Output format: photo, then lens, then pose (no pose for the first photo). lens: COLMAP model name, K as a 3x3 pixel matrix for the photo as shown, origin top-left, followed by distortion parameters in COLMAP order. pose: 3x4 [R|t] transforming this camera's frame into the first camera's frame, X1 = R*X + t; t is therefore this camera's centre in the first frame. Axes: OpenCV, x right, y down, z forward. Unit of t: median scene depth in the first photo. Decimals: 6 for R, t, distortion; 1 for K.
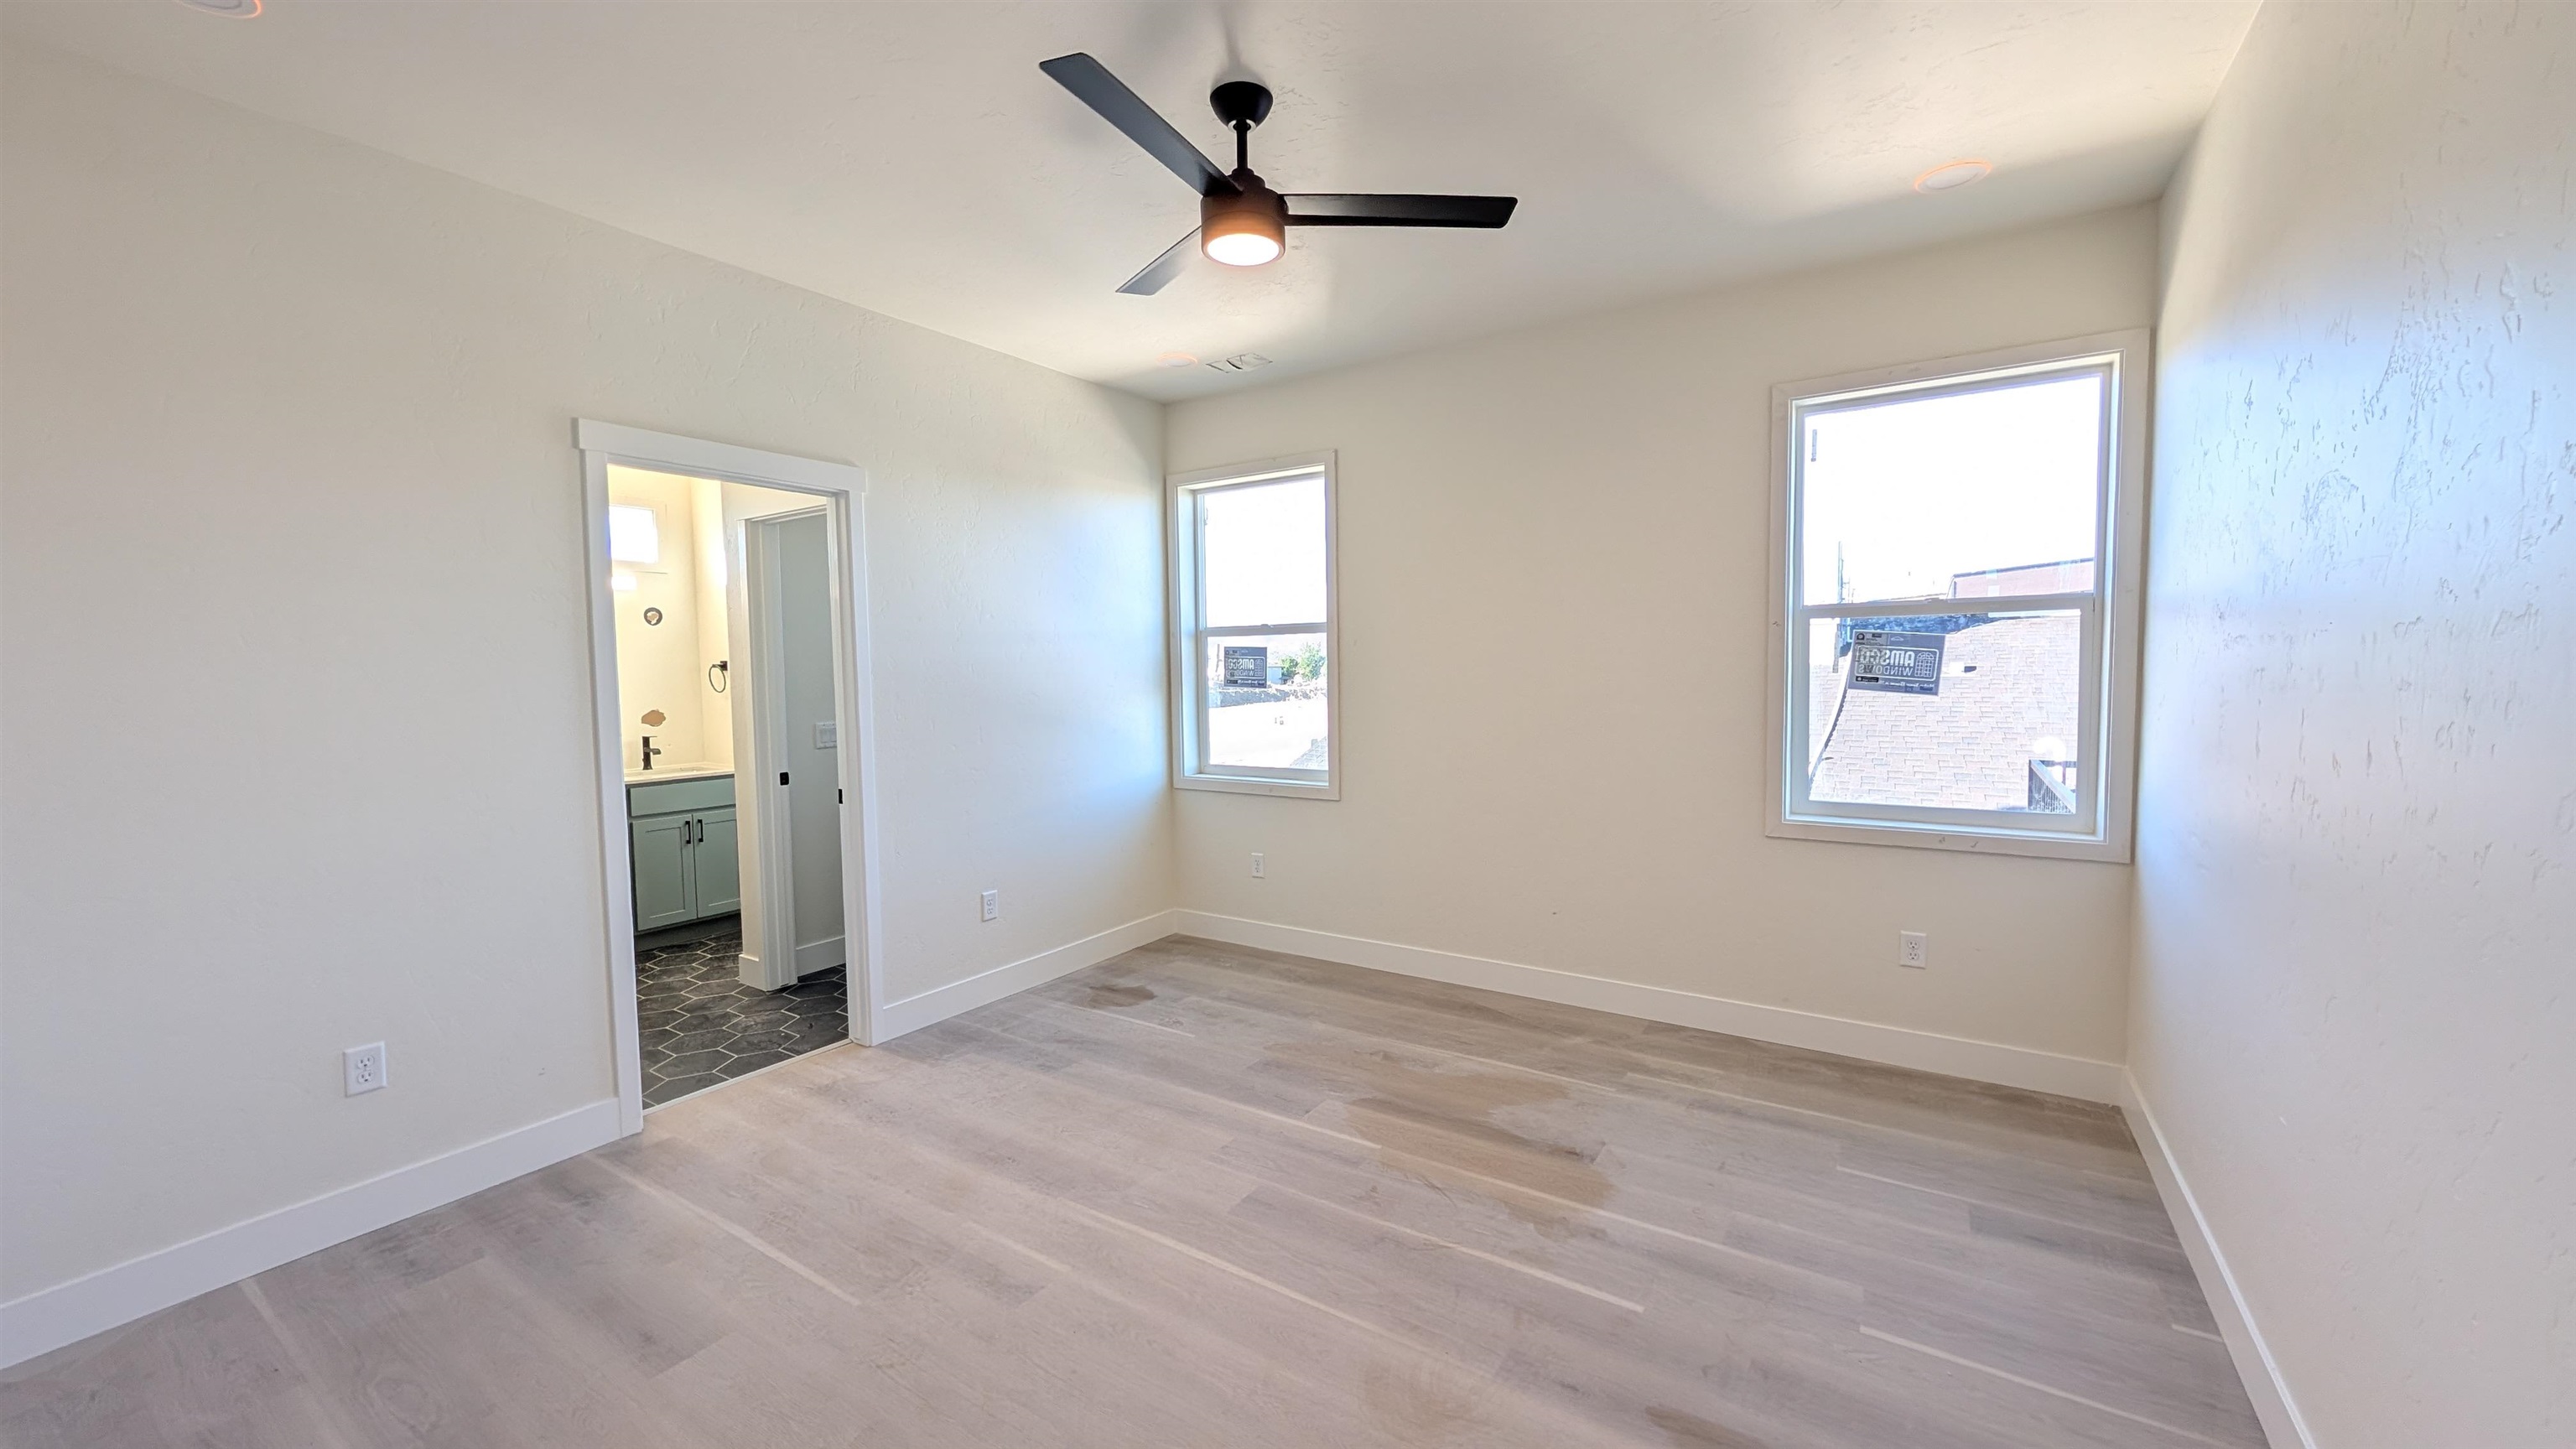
lens RADIAL K [[975.5, 0, 1289.7], [0, 975.5, 719.7], [0, 0, 1]] dist [0.000523, 0.000029]
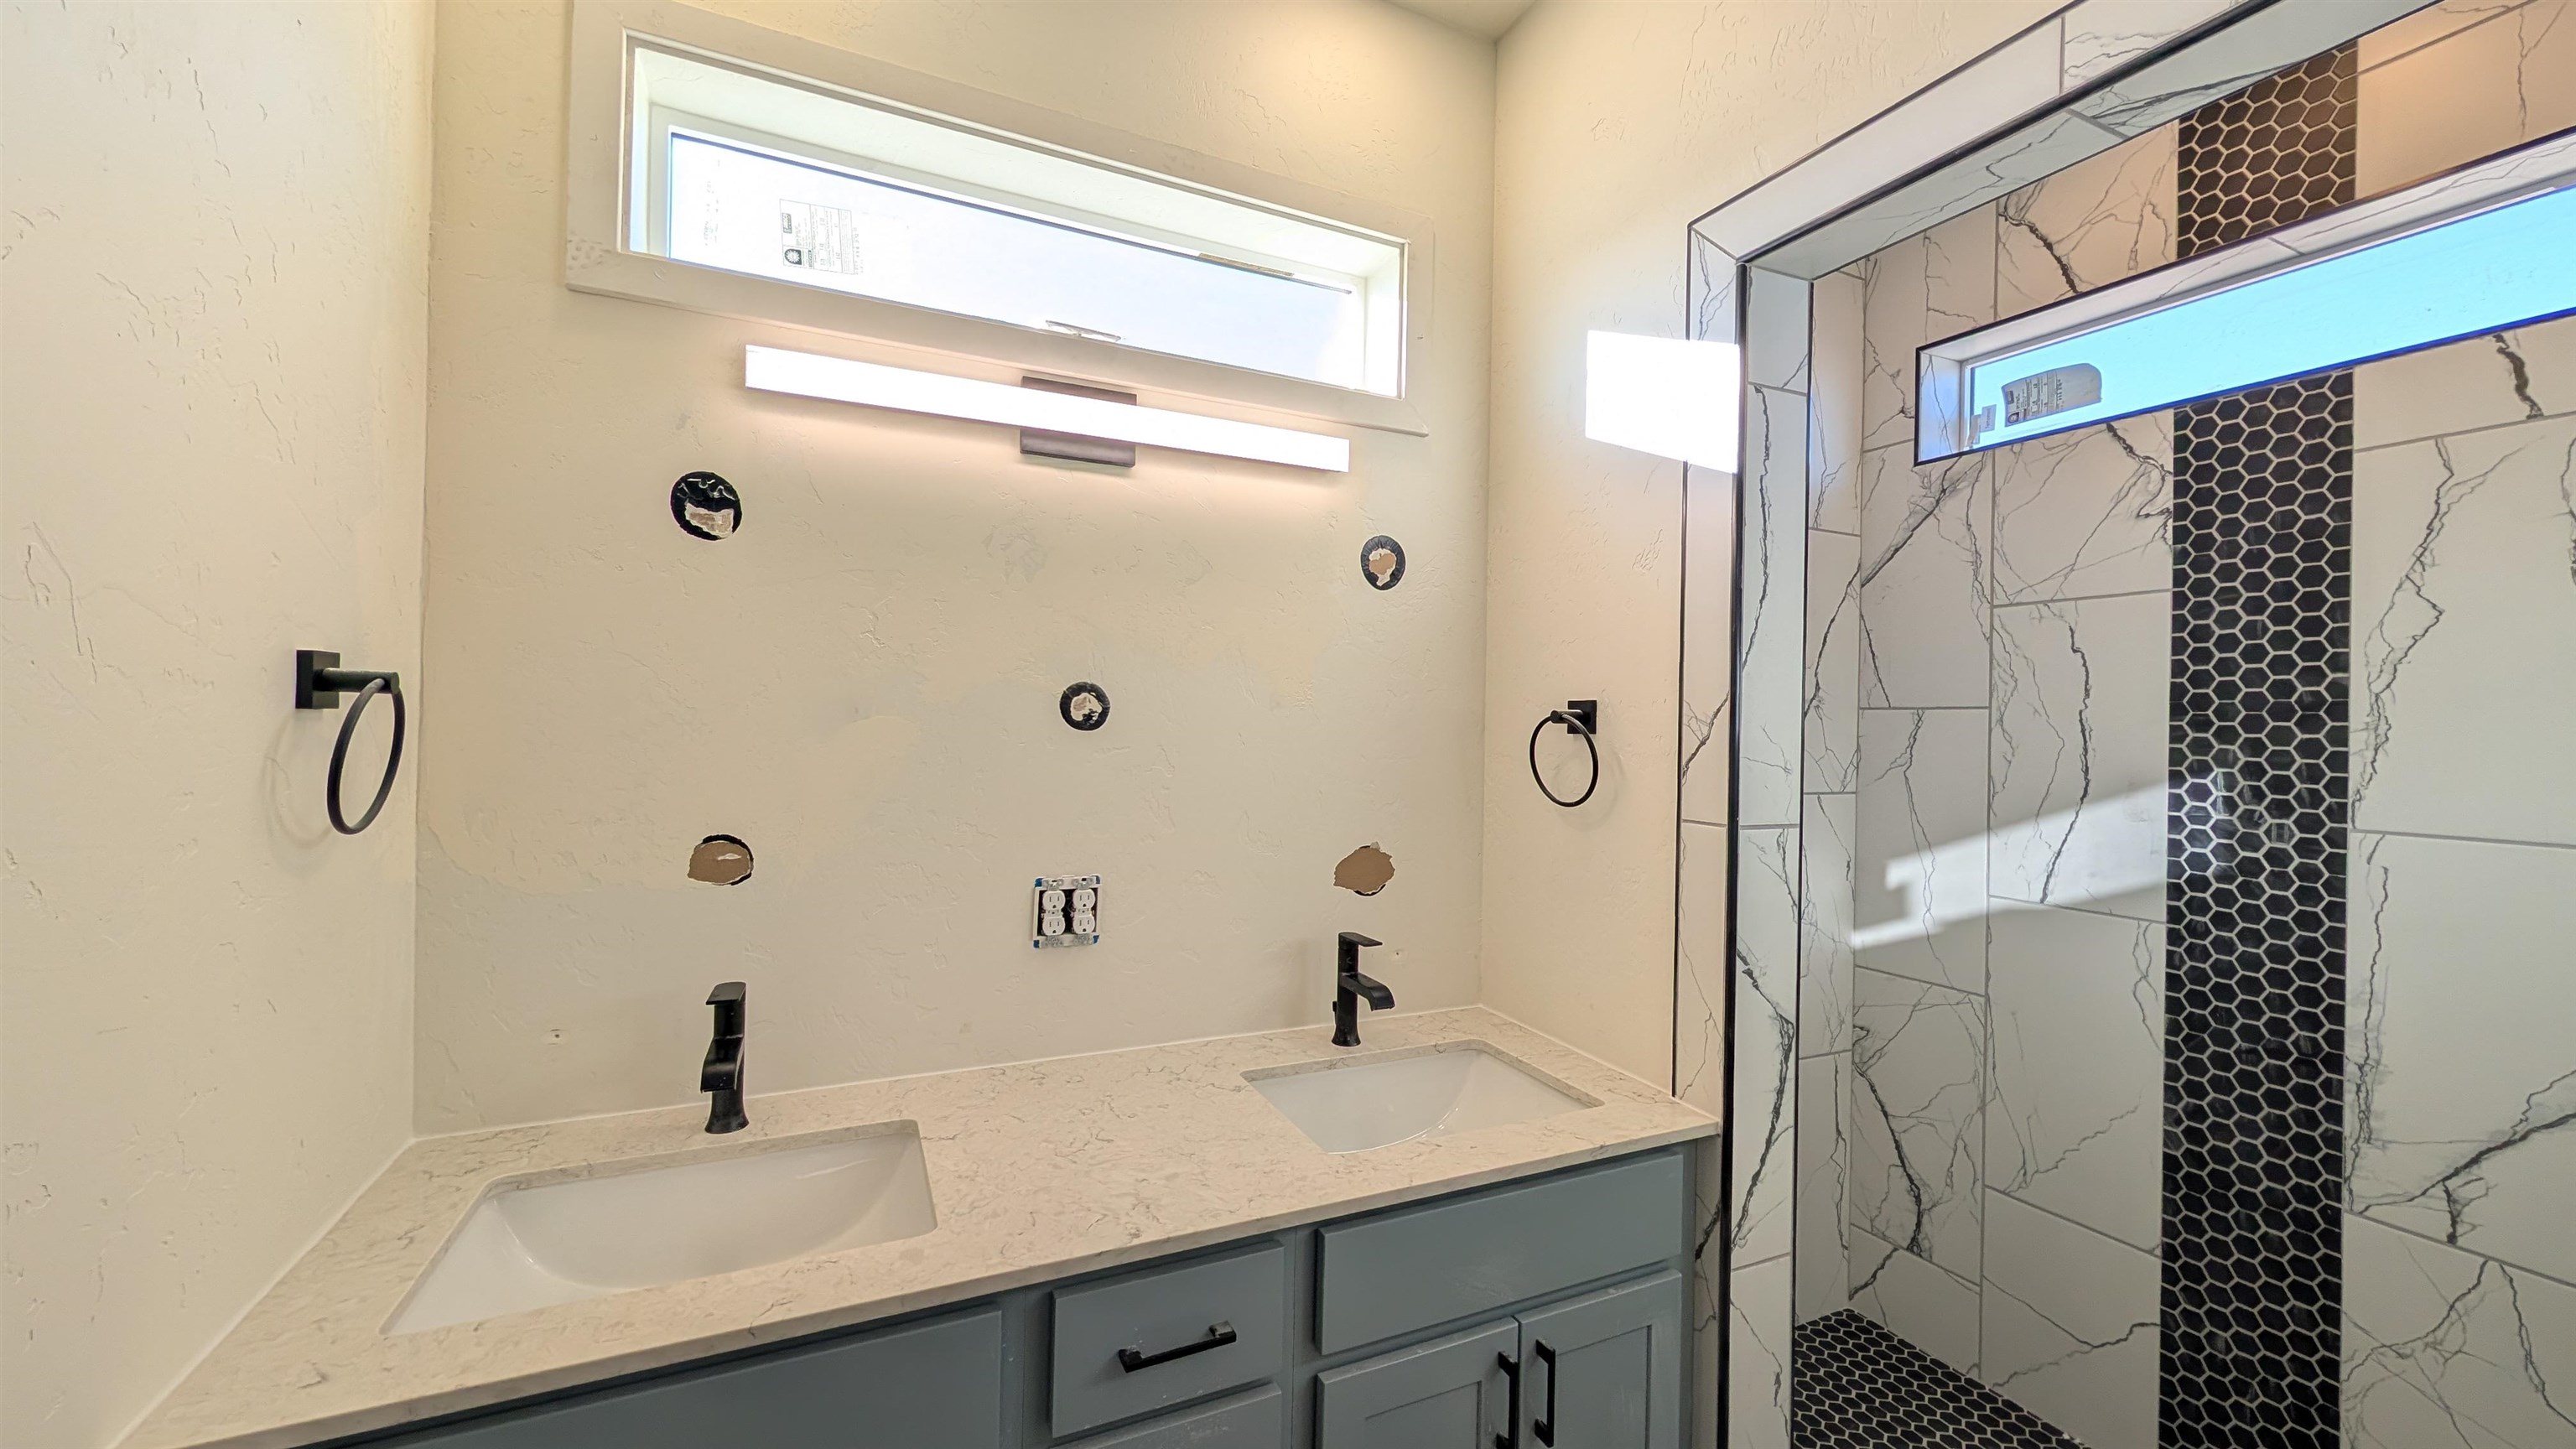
lens RADIAL K [[975.5, 0, 1289.7], [0, 975.5, 719.7], [0, 0, 1]] dist [0.000523, 0.000029]
pose [[0.847811, 0.027258, -0.529597, -0.511017], [-0.059588, 0.997250, -0.044065, -0.037506], [0.526939, 0.068916, 0.847104, 0.718372]]
